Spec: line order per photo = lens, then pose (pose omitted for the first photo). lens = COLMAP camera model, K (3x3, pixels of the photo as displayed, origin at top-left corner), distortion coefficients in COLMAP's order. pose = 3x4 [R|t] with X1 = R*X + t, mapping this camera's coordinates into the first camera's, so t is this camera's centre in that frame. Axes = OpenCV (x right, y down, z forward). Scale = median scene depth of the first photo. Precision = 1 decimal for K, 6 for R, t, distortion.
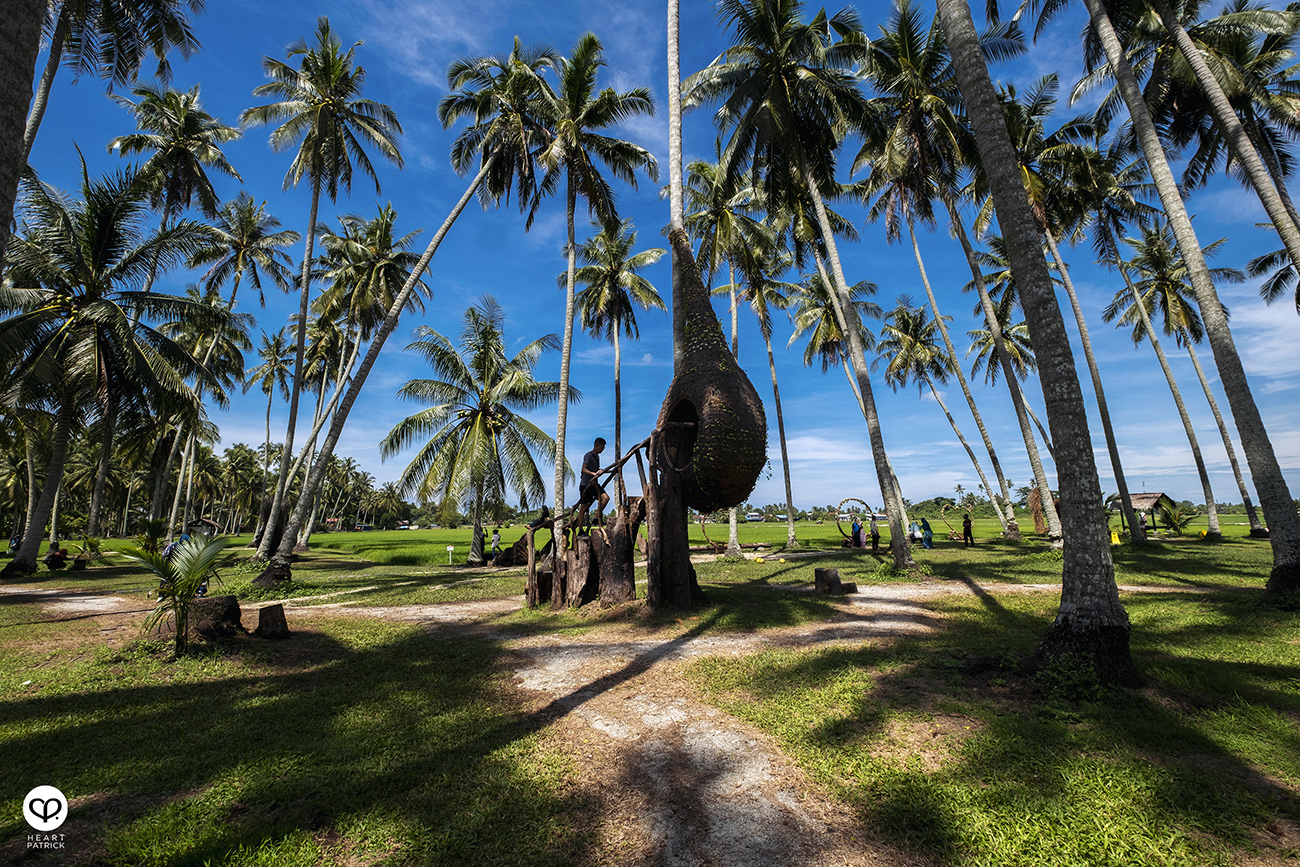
lens RADIAL K [[618.4, 0, 650.0], [0, 618.4, 433.5], [0, 0, 1]] dist [0.002097, 0.000291]
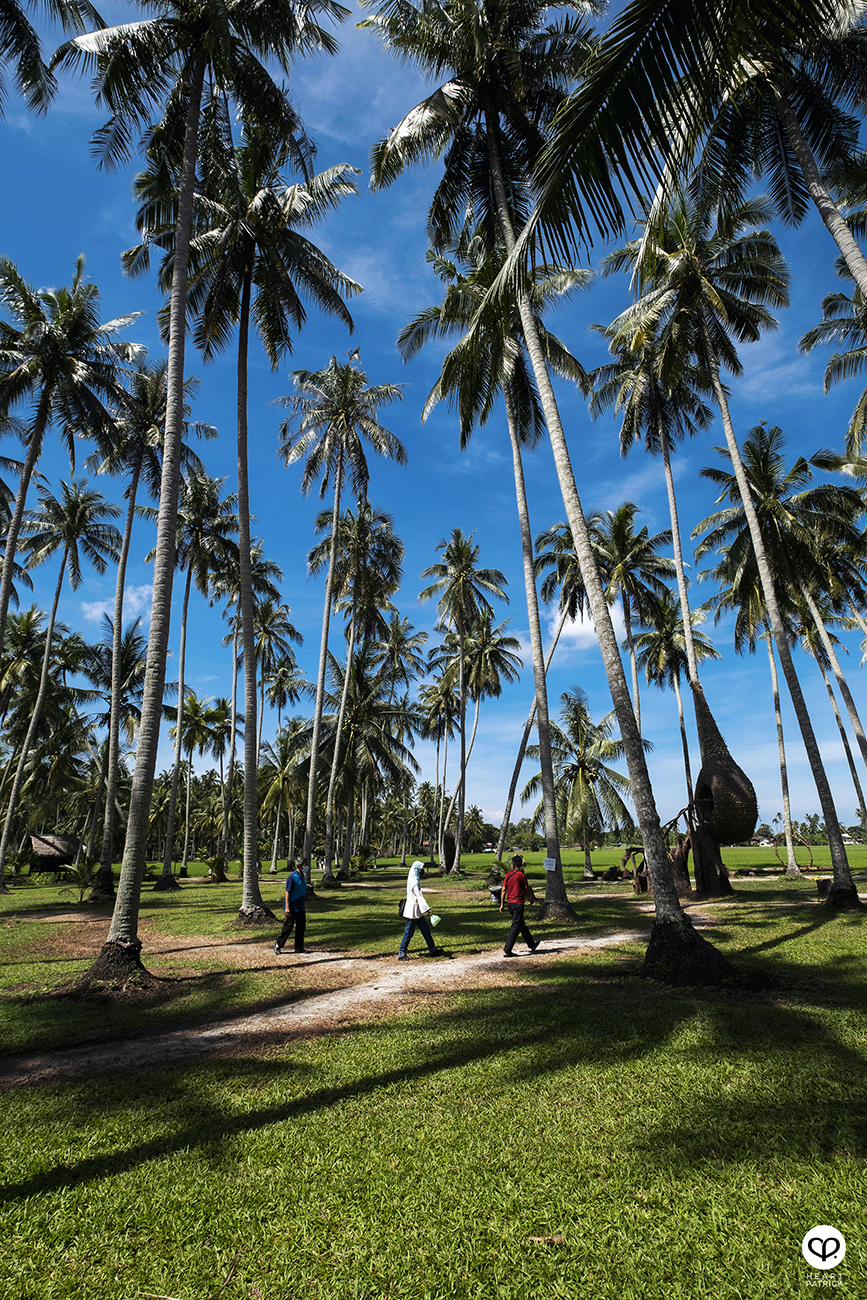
lens RADIAL K [[618.4, 0, 433.5], [0, 618.4, 650.0], [0, 0, 1]] dist [0.002097, 0.000291]
pose [[0.892985, -0.140572, -0.427571, 0.068466], [0.069296, 0.981589, -0.177992, -0.067981], [0.444719, 0.129315, 0.886286, -0.427909]]
